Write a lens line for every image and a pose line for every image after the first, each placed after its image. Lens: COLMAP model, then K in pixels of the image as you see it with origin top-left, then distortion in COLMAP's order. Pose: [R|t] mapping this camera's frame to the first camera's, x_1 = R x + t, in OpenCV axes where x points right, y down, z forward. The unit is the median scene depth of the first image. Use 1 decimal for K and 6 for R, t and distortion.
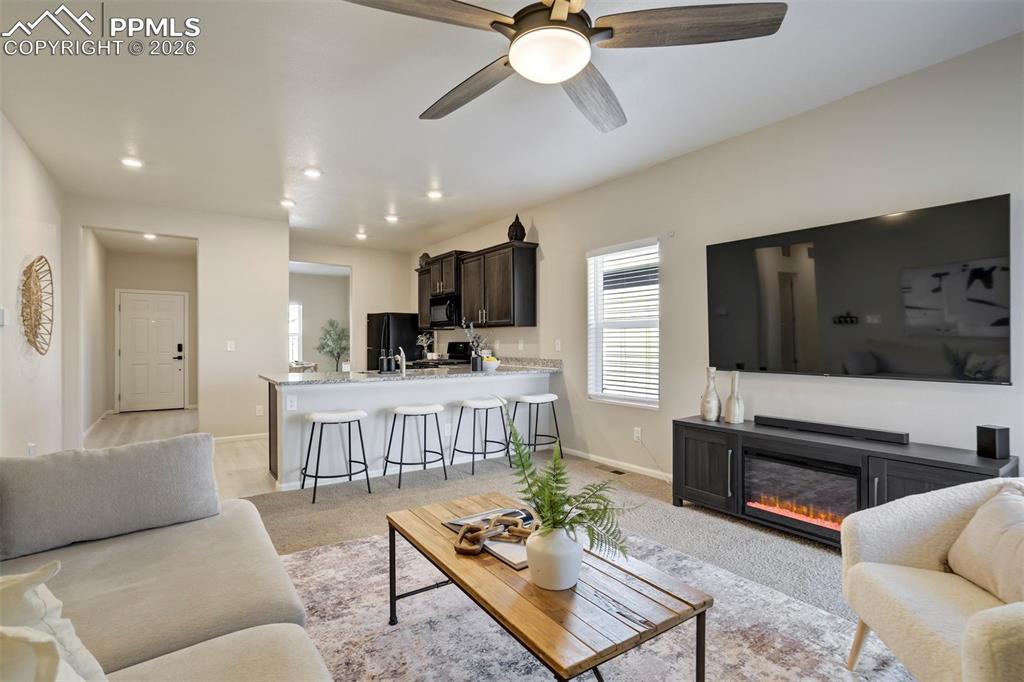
lens RADIAL K [[493.0, 0, 508.8], [0, 493.0, 341.4], [0, 0, 1]] dist [-0.014517, 0.001011]
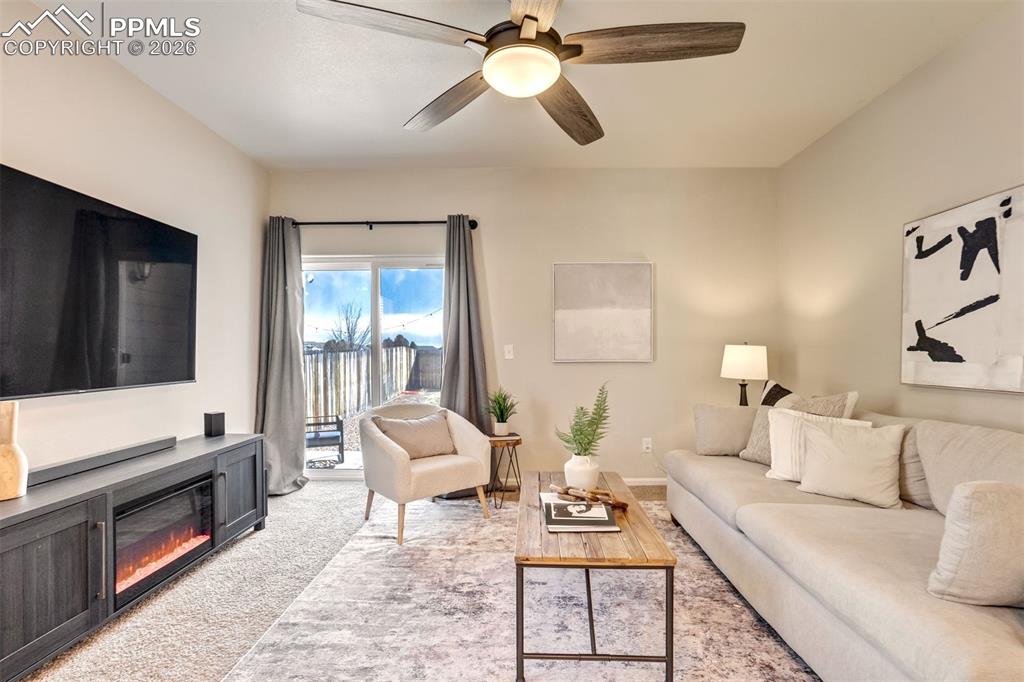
lens RADIAL K [[484.2, 0, 514.4], [0, 484.2, 355.7], [0, 0, 1]] dist [-0.041612, 0.022724]
pose [[-0.816207, -0.001883, 0.577757, -0.188885], [0.004248, 0.999948, 0.009259, 0.005139], [-0.577744, 0.010011, -0.816157, 0.701825]]
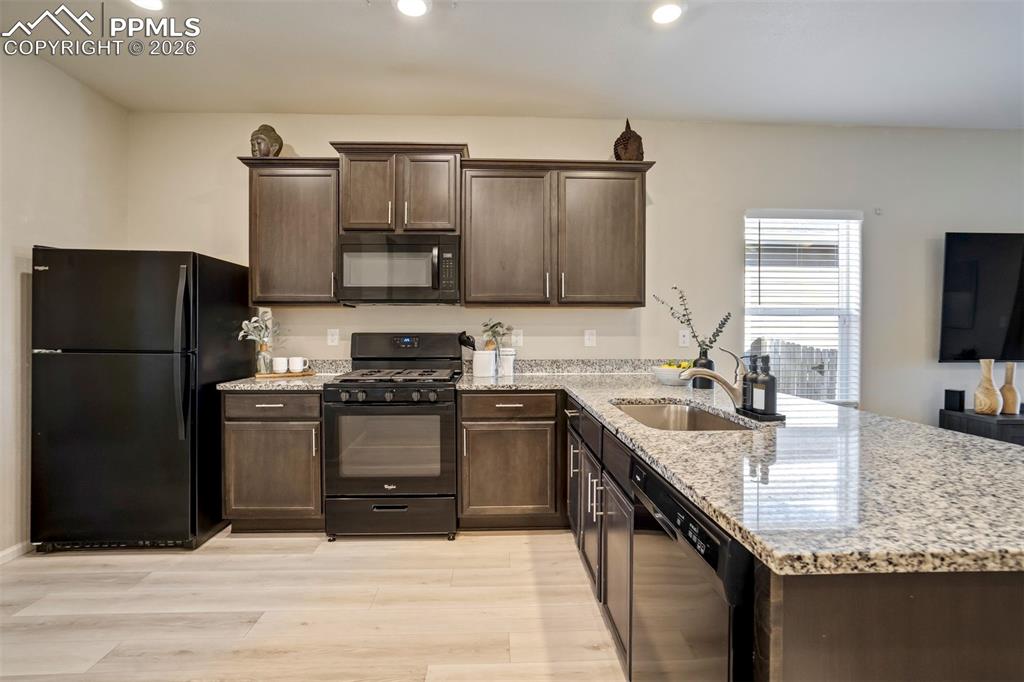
lens RADIAL K [[481.4, 0, 510.1], [0, 481.4, 340.7], [0, 0, 1]] dist [-0.043741, 0.025366]
pose [[0.536219, -0.013174, 0.843976, -0.583831], [-0.001075, 0.999867, 0.016290, 0.000575], [-0.844078, -0.009642, 0.536134, 0.857461]]
